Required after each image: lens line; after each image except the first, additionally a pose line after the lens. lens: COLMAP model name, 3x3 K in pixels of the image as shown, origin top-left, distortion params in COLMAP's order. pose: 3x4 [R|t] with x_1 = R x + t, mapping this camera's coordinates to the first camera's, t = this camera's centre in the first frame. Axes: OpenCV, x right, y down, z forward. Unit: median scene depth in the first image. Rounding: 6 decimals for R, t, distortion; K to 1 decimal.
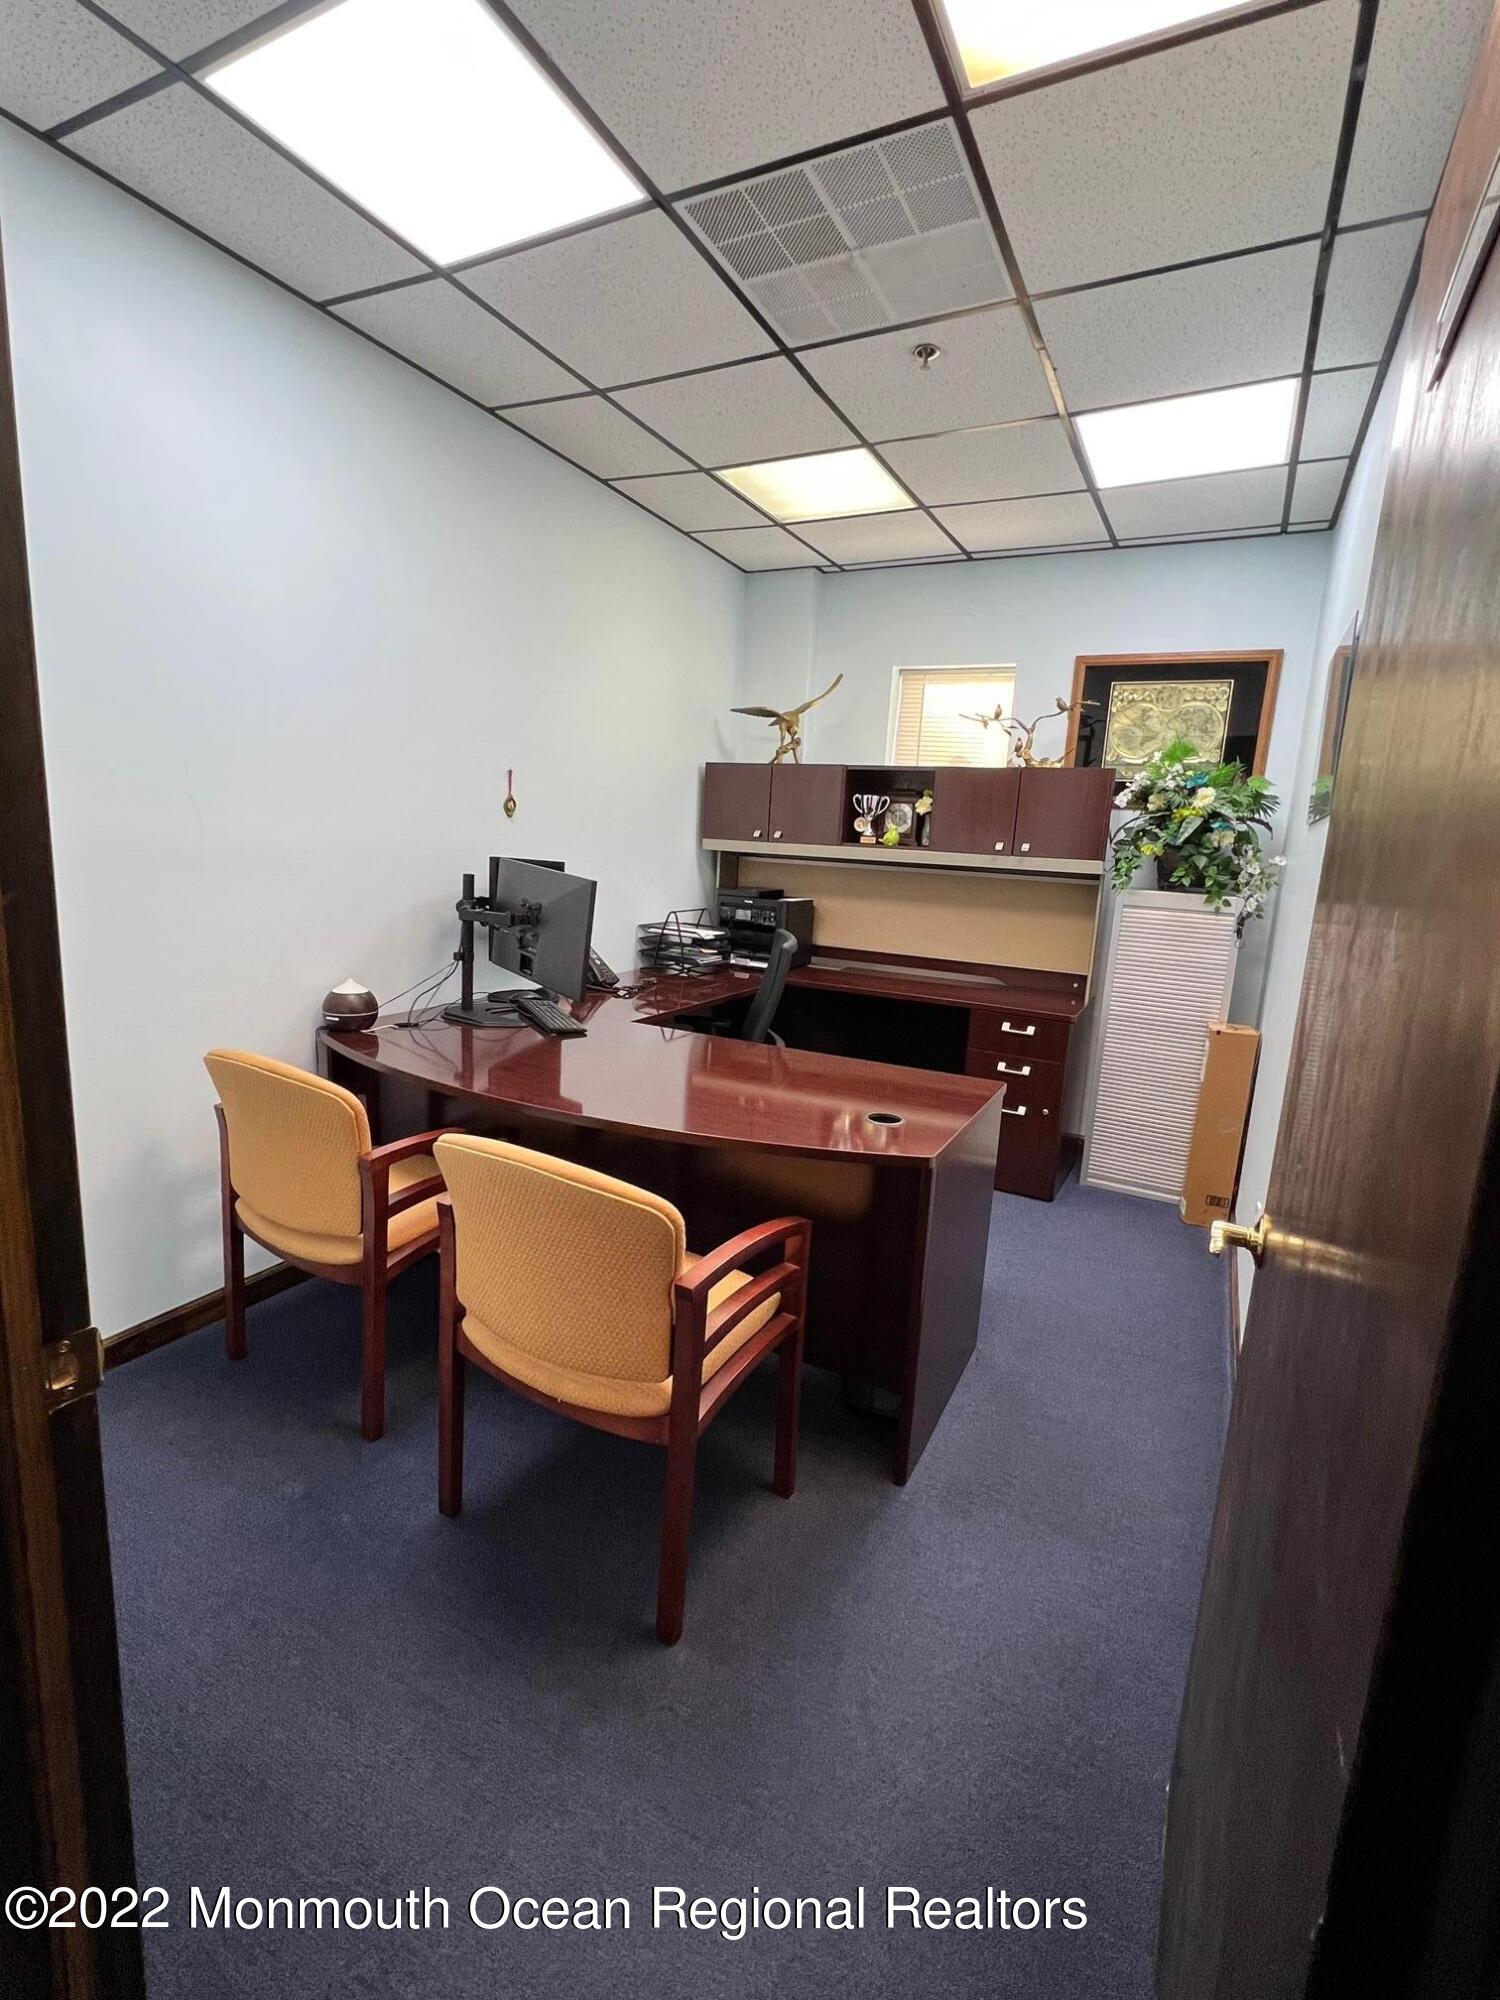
lens RADIAL K [[903.5, 0, 742.8], [0, 903.5, 1002.3], [0, 0, 1]] dist [-0.000833, 0.000737]
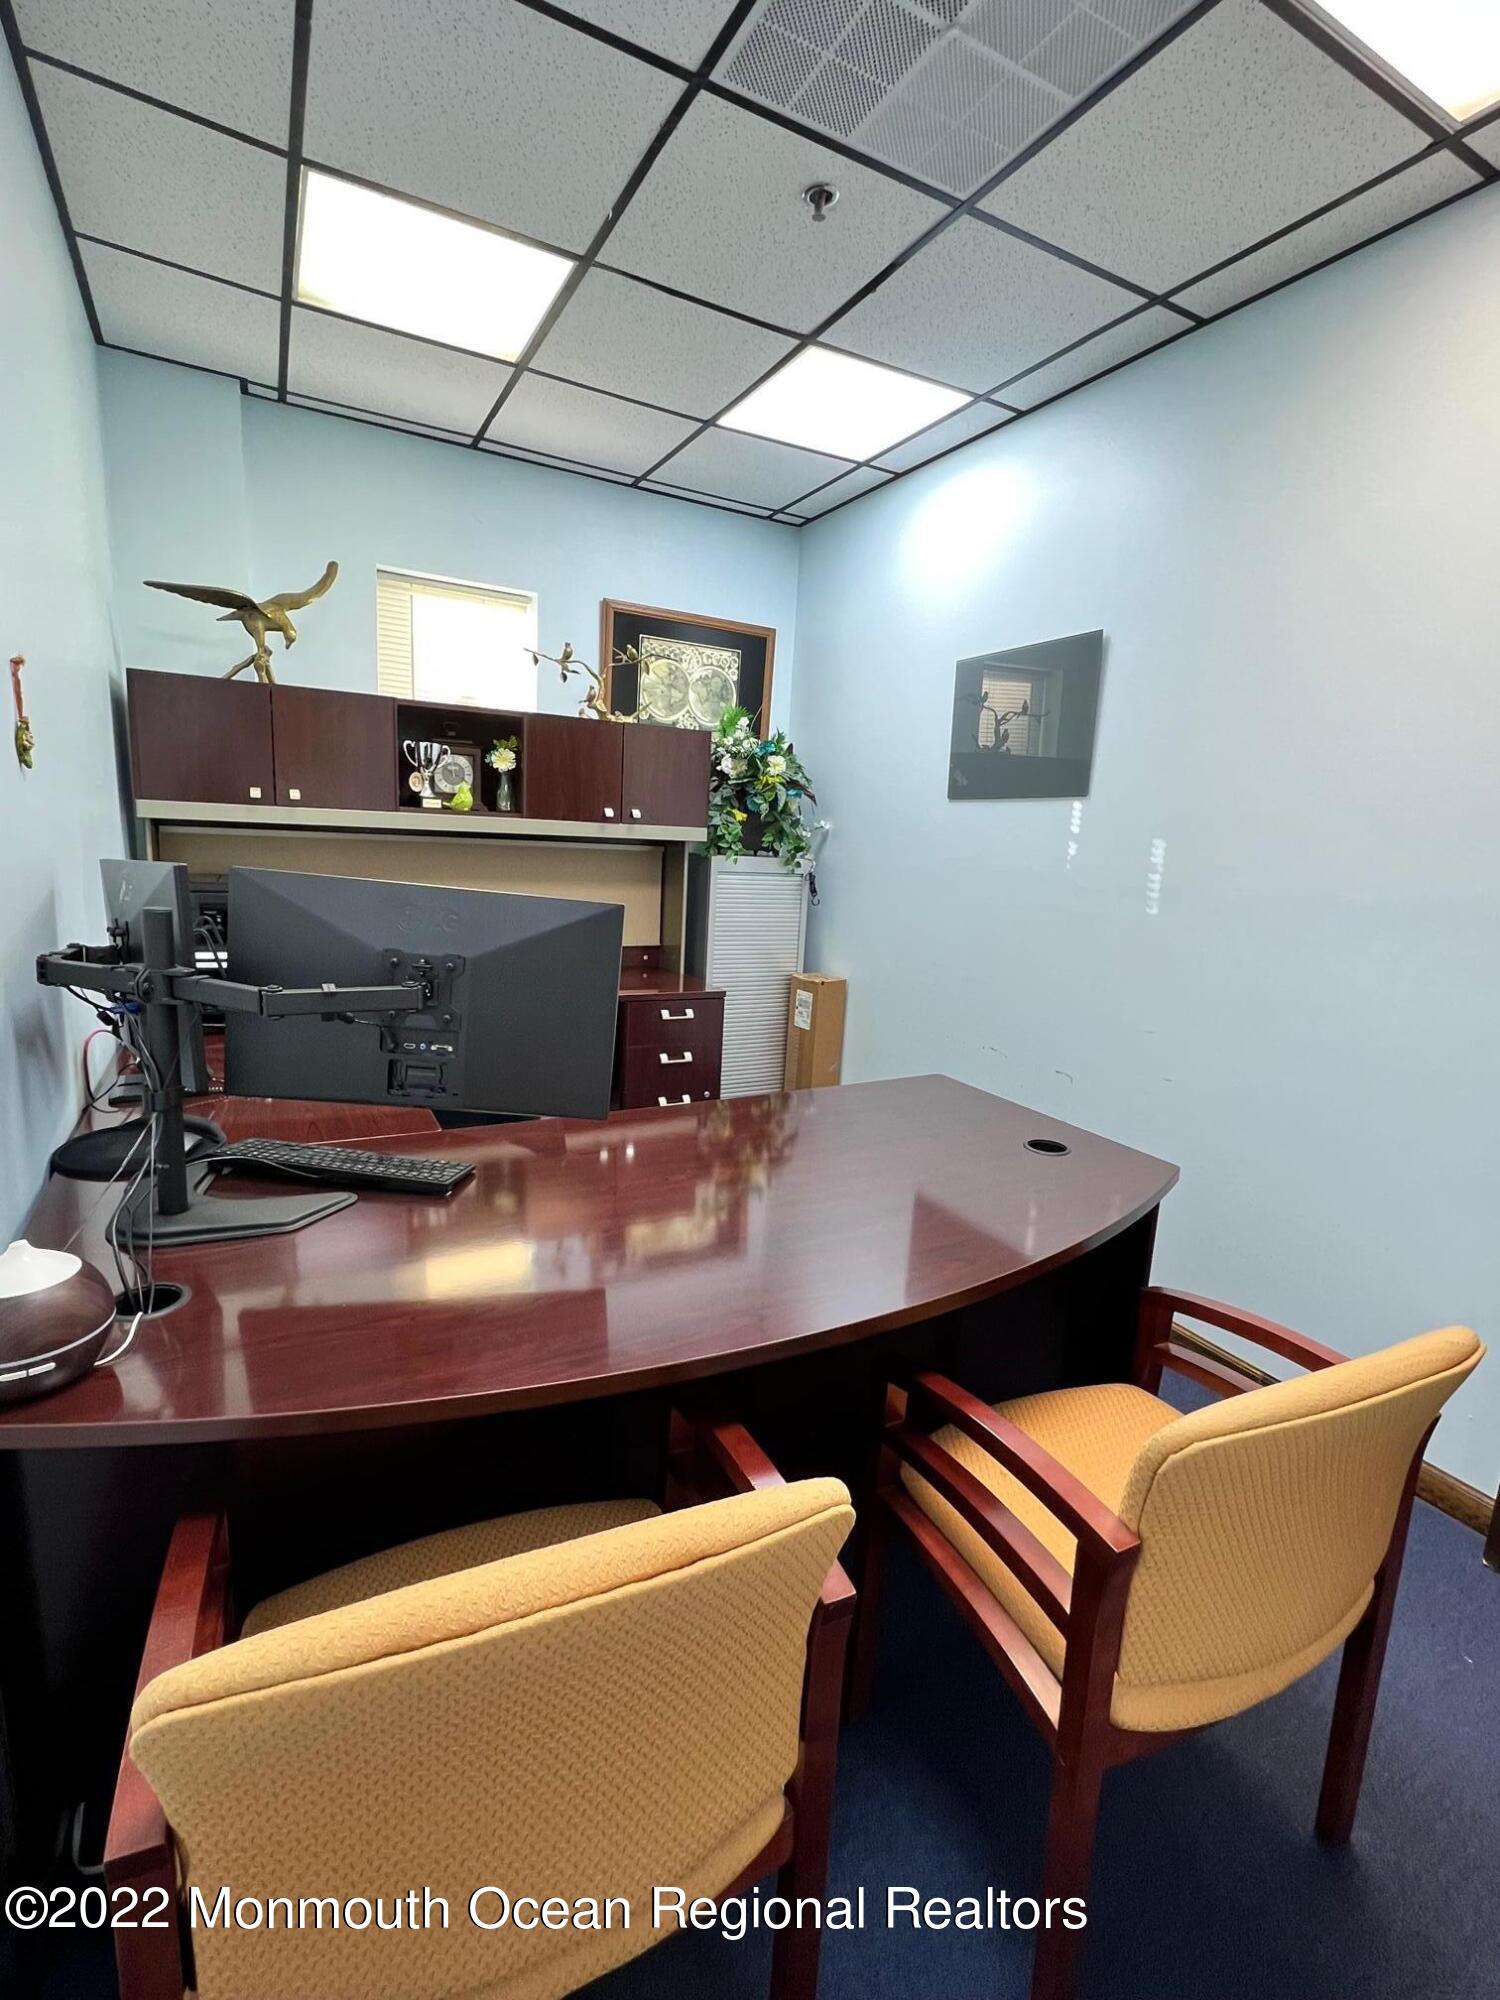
lens RADIAL K [[903.5, 0, 744.1], [0, 903.5, 991.7], [0, 0, 1]] dist [-0.000833, 0.000737]
pose [[0.566445, -0.173715, 0.805583, -0.346144], [0.126787, 0.984263, 0.123095, -0.087044], [-0.814288, 0.032410, 0.579555, 0.368725]]
